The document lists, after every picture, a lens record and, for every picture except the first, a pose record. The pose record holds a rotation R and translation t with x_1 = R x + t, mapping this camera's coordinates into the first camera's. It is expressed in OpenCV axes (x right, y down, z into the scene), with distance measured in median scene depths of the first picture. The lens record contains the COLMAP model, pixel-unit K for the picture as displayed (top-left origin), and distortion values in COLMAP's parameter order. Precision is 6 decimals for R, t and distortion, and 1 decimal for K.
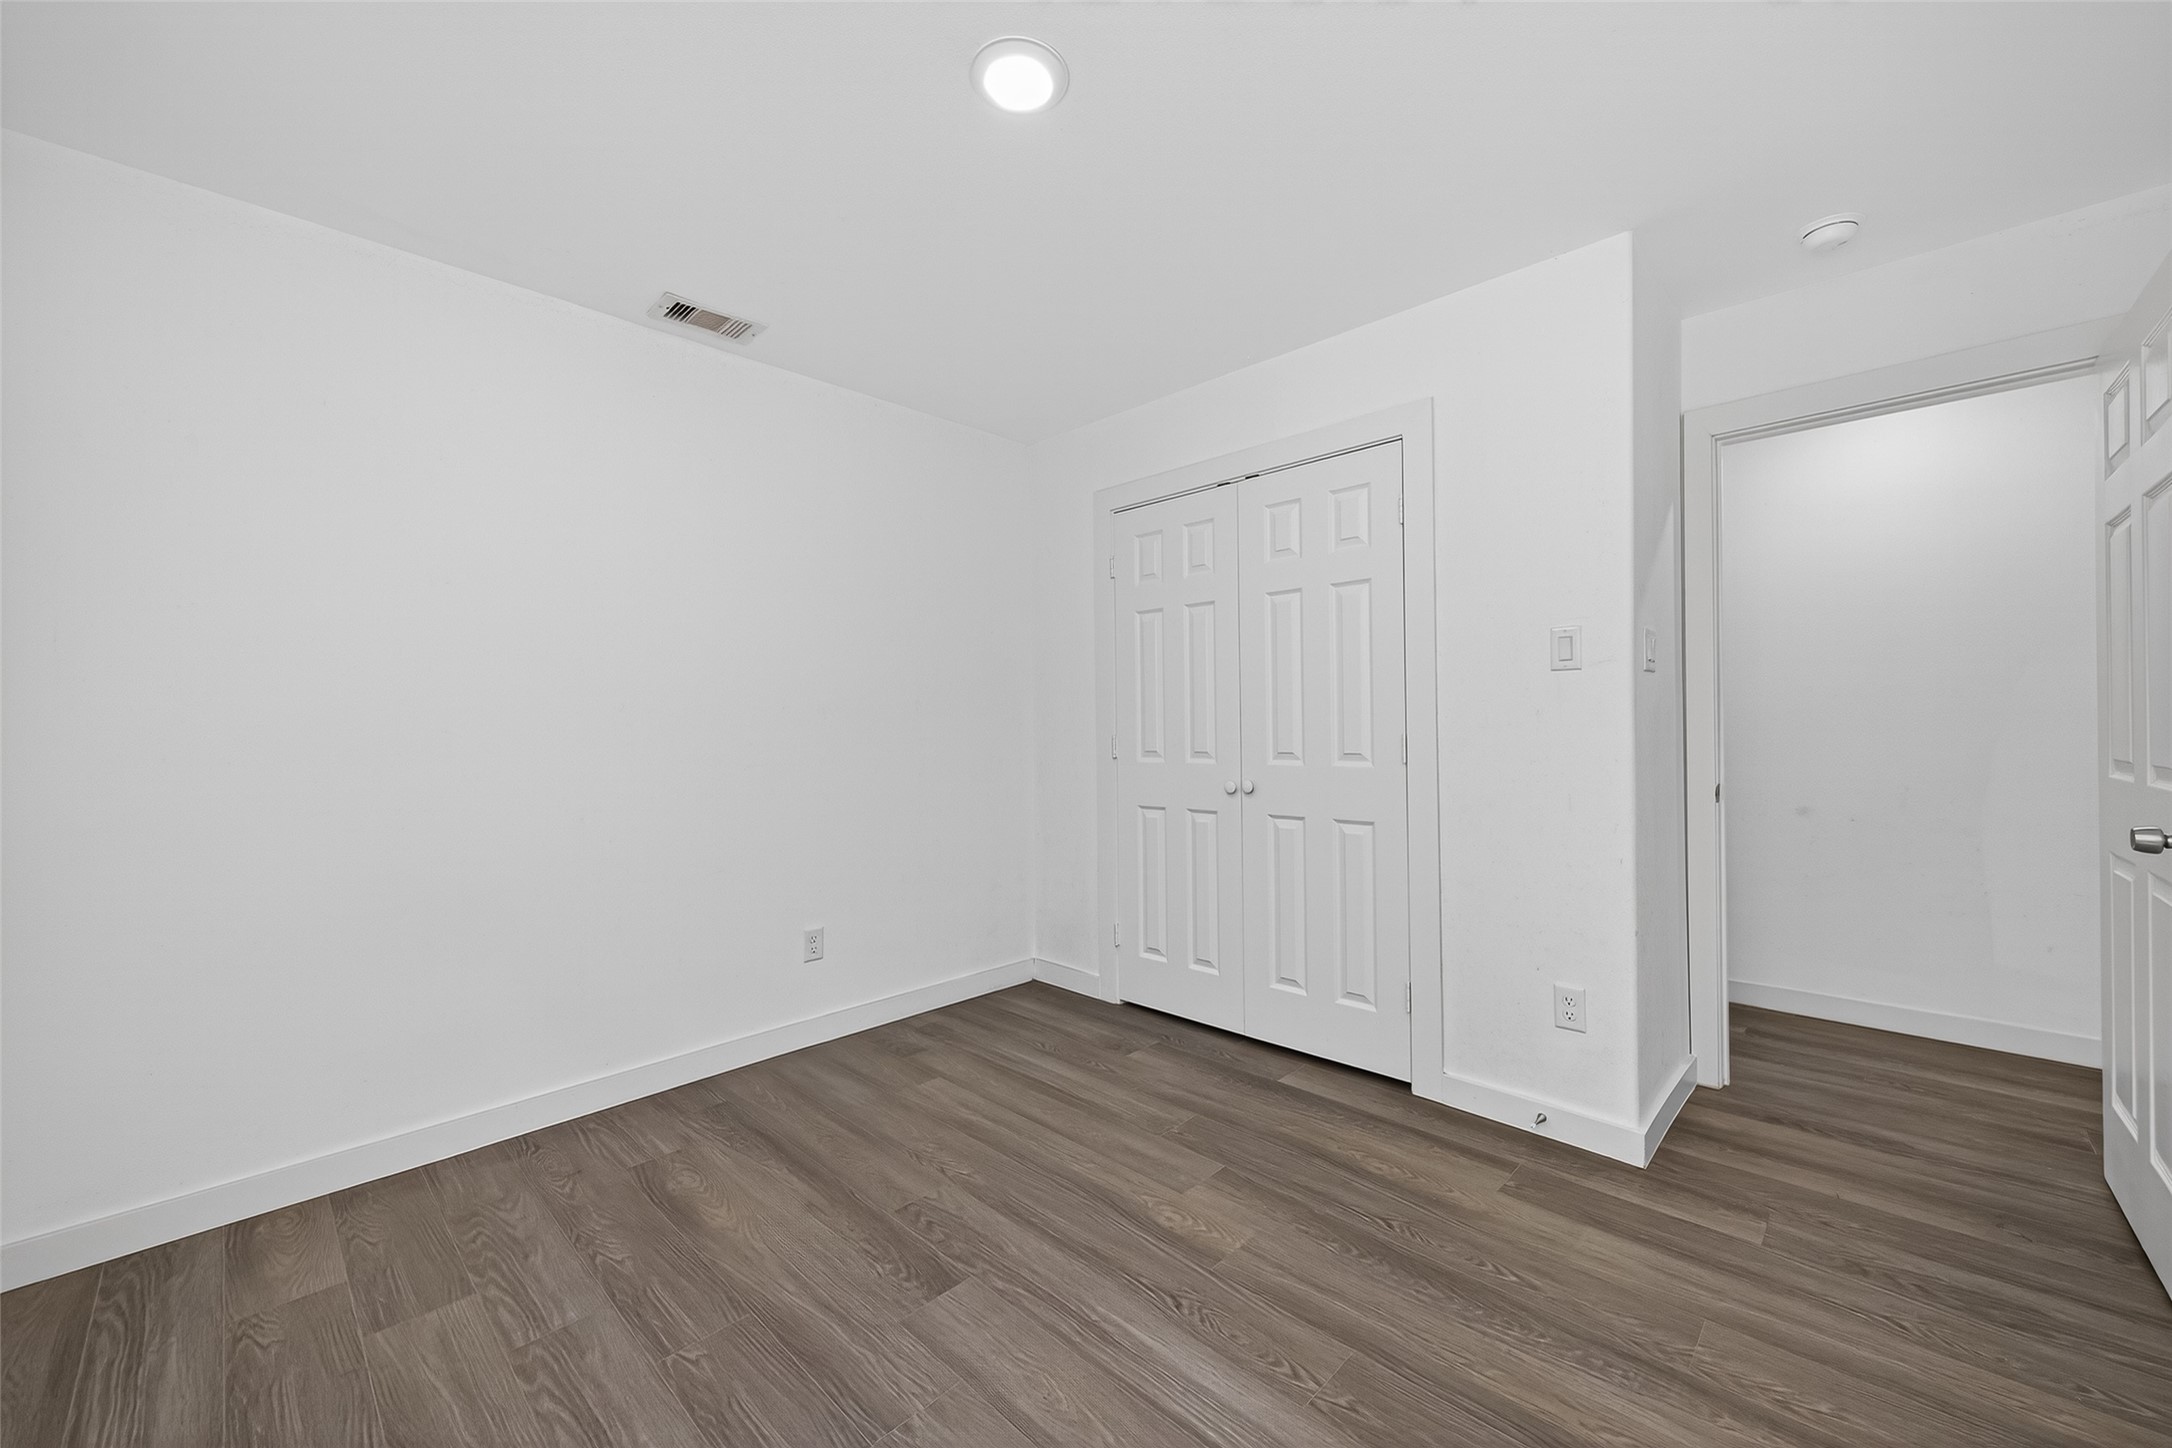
lens RADIAL K [[841.9, 0, 1089.9], [0, 841.9, 728.0], [0, 0, 1]] dist [0.010934, -0.003037]
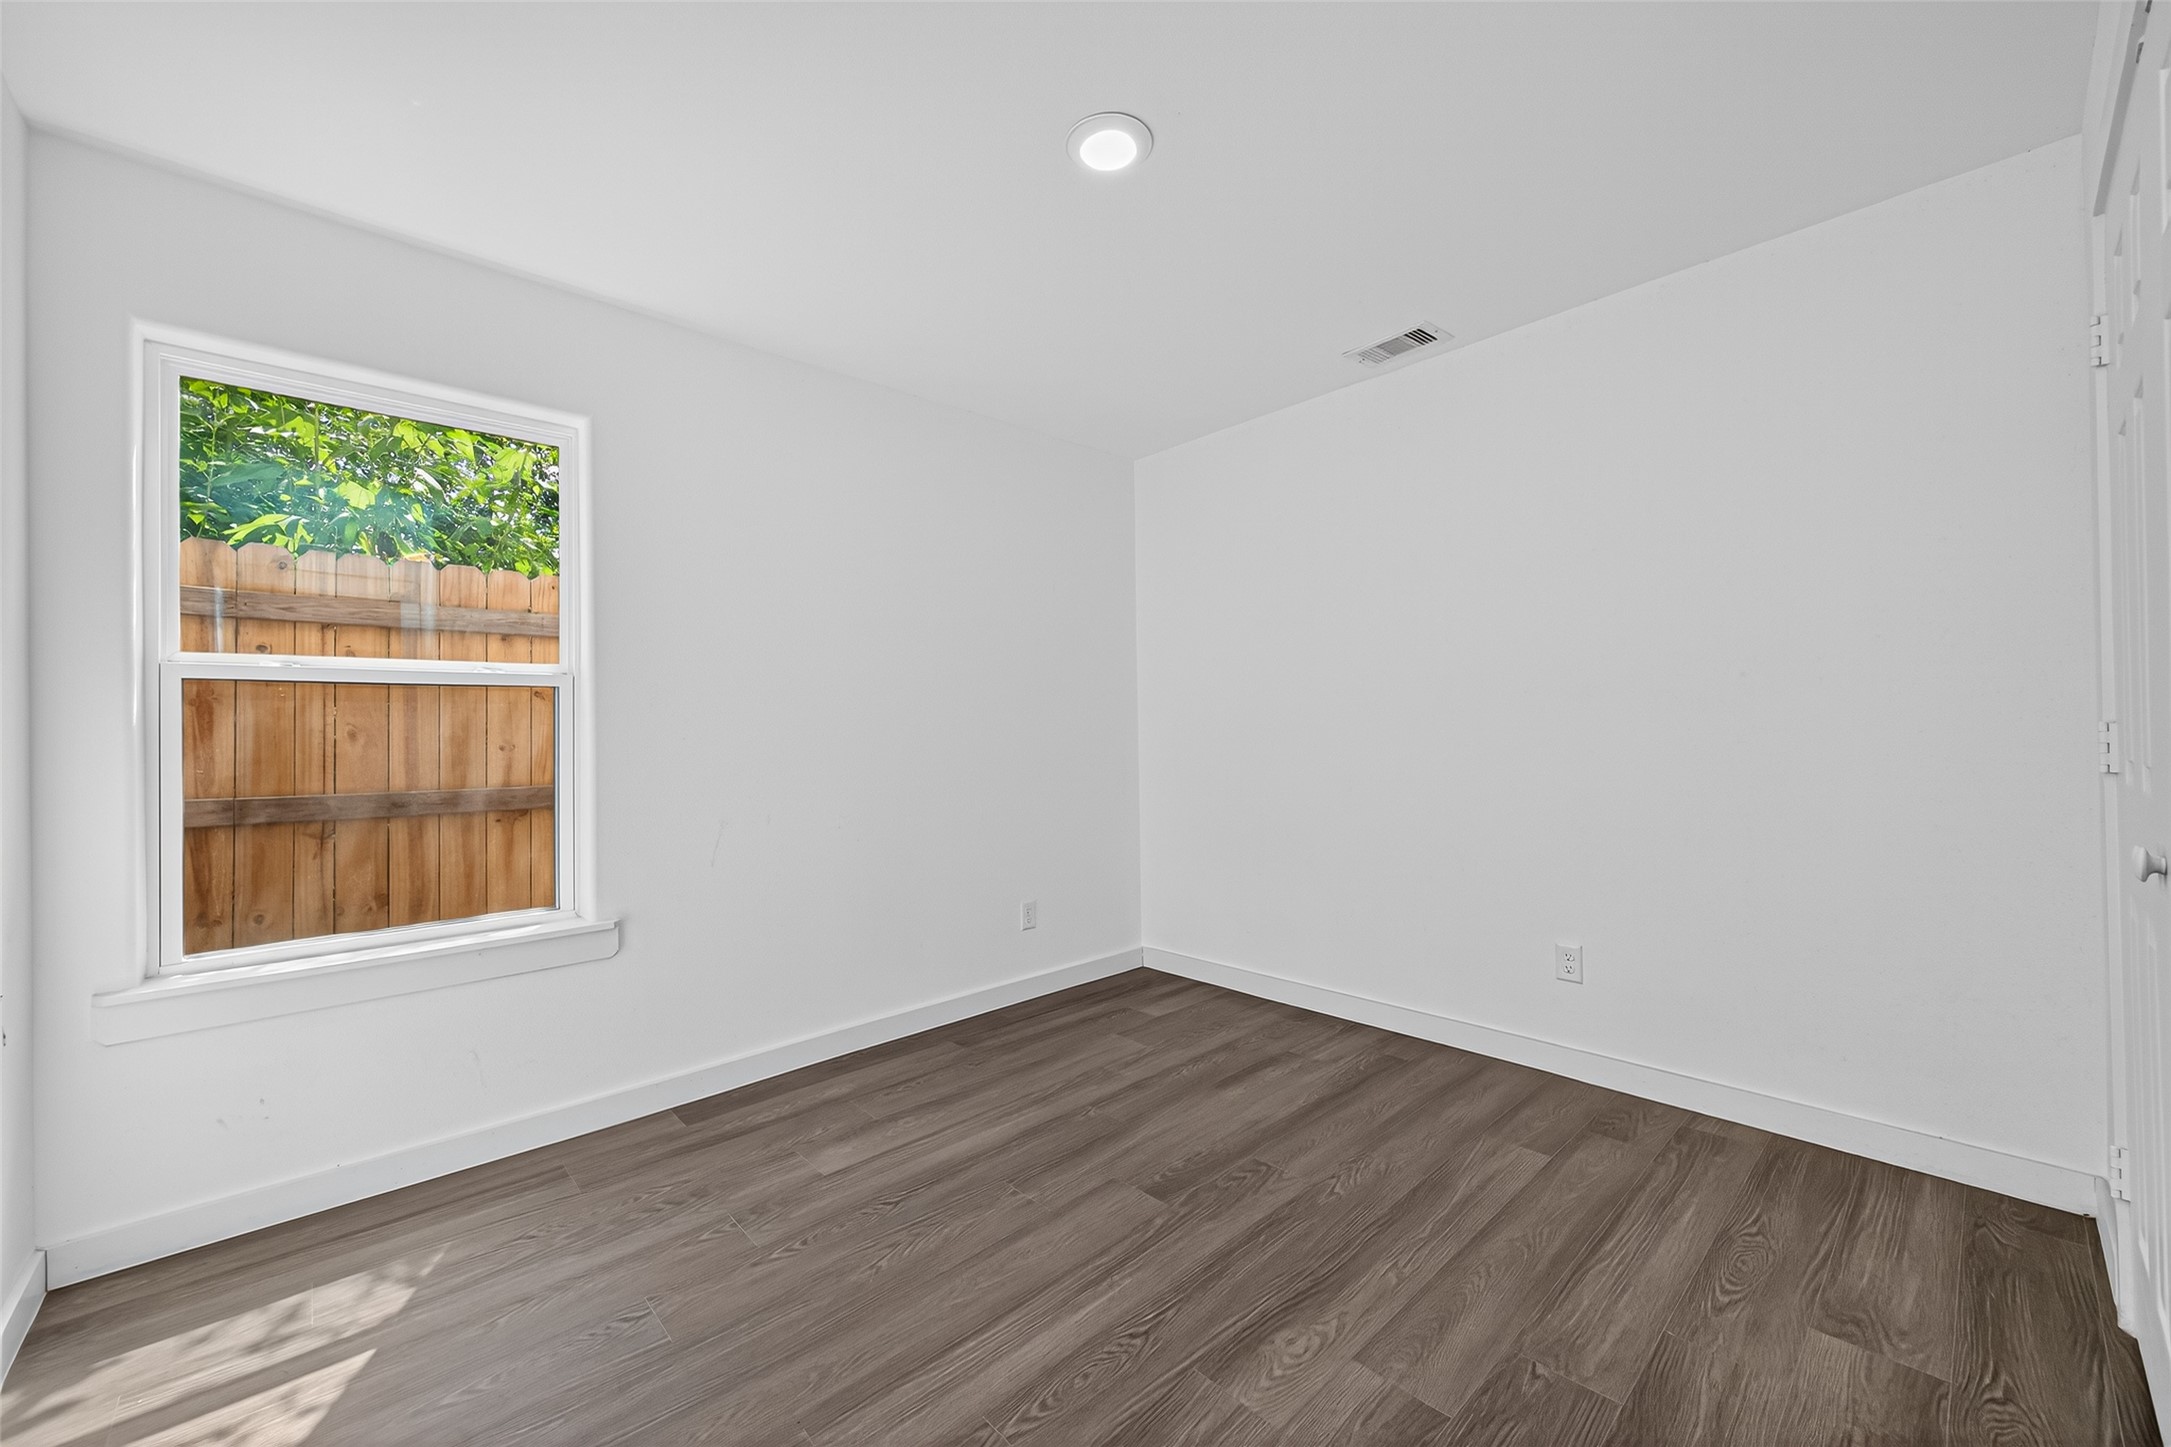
lens RADIAL K [[841.5, 0, 1094.4], [0, 841.5, 726.6], [0, 0, 1]] dist [0.010934, -0.003037]
pose [[-0.044090, 0.004701, -0.999016, 0.849018], [0.012593, 0.999912, 0.004150, 0.000518], [0.998948, -0.012398, -0.044145, 0.820160]]
